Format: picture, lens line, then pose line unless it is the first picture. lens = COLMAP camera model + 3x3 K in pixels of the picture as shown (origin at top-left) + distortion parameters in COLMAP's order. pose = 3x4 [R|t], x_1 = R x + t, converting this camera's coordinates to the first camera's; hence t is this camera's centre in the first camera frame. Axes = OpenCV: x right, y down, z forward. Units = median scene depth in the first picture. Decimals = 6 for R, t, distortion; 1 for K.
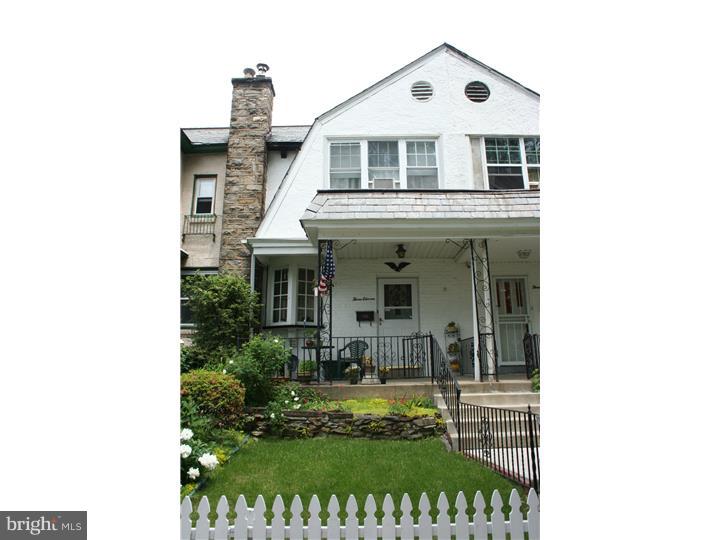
lens RADIAL K [[409.5, 0, 360.0], [0, 409.5, 270.0], [0, 0, 1]] dist [-0.101854, 0.000210]
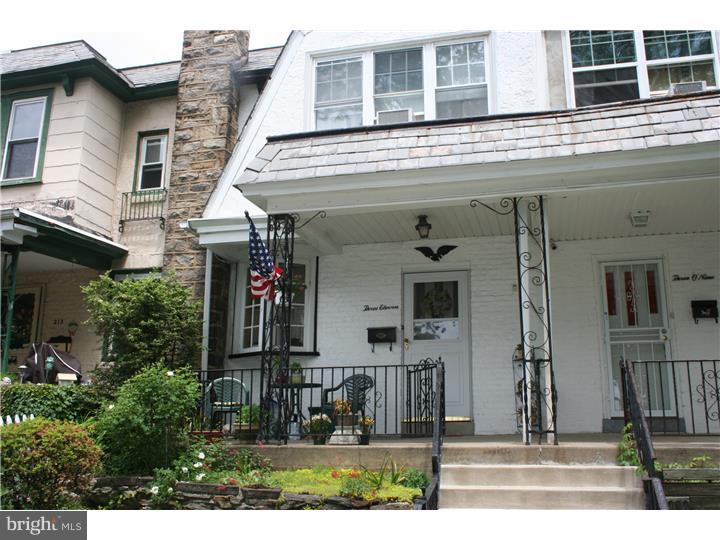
lens RADIAL K [[632.2, 0, 360.0], [0, 632.2, 270.0], [0, 0, 1]] dist [-0.117142, 0.107574]
pose [[0.976555, -0.042485, -0.211033, 0.188198], [0.042709, 0.999081, -0.003497, 0.016190], [0.210988, -0.005598, 0.977473, 0.060145]]
